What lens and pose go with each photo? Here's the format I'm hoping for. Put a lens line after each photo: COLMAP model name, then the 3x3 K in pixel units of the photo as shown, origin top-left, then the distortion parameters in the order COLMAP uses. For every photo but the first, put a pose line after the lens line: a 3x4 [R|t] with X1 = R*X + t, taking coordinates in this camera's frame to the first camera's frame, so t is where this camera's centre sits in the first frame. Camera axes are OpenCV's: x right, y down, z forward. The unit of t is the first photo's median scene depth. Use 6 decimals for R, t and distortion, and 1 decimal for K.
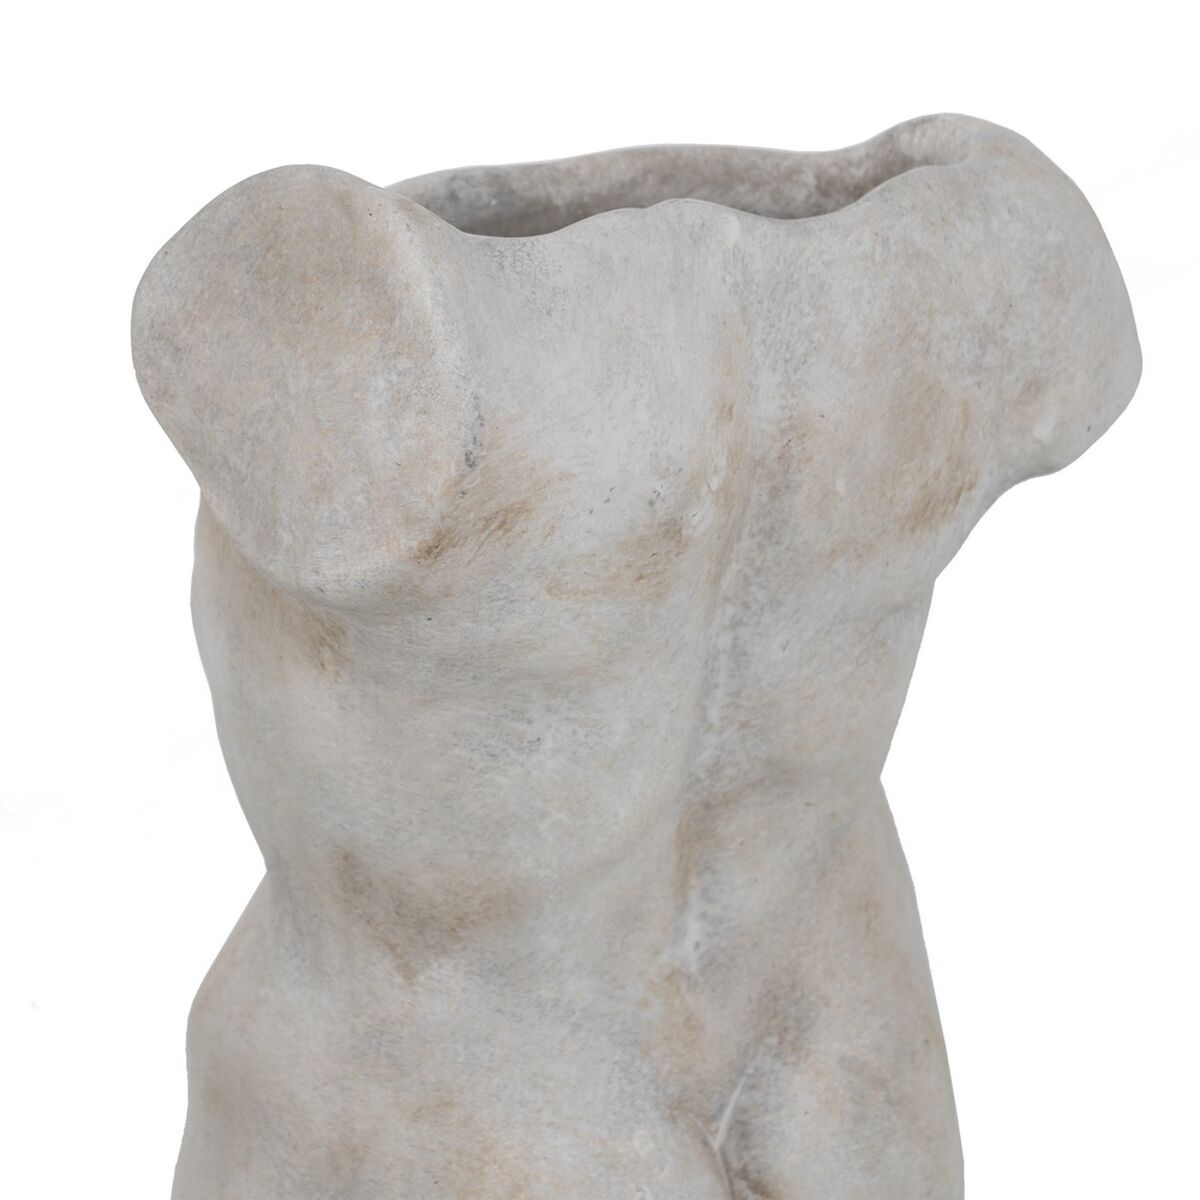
lens RADIAL K [[3911.8, 0, 471.4], [0, 3911.8, 600.8], [0, 0, 1]] dist [-0.174236, 0.815247]
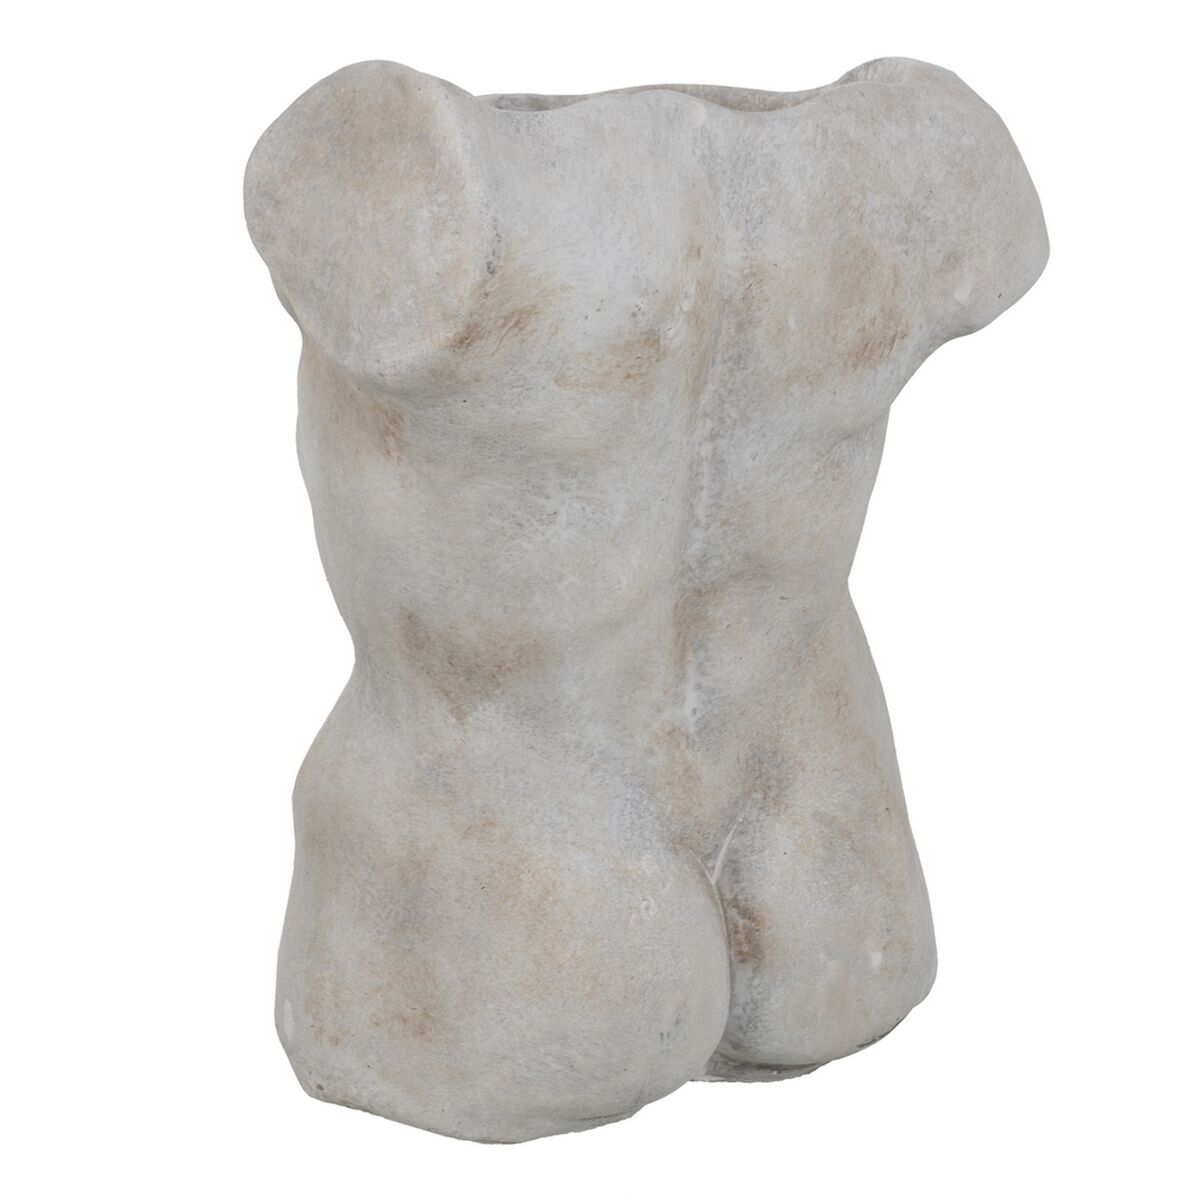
lens RADIAL K [[3911.8, 0, 471.4], [0, 3911.8, 600.8], [0, 0, 1]] dist [-0.174236, 0.815247]
pose [[0.998786, 0.005201, -0.048987, 0.051863], [-0.007621, 0.998752, -0.049351, 0.125831], [0.048669, 0.049665, 0.997579, -0.285797]]
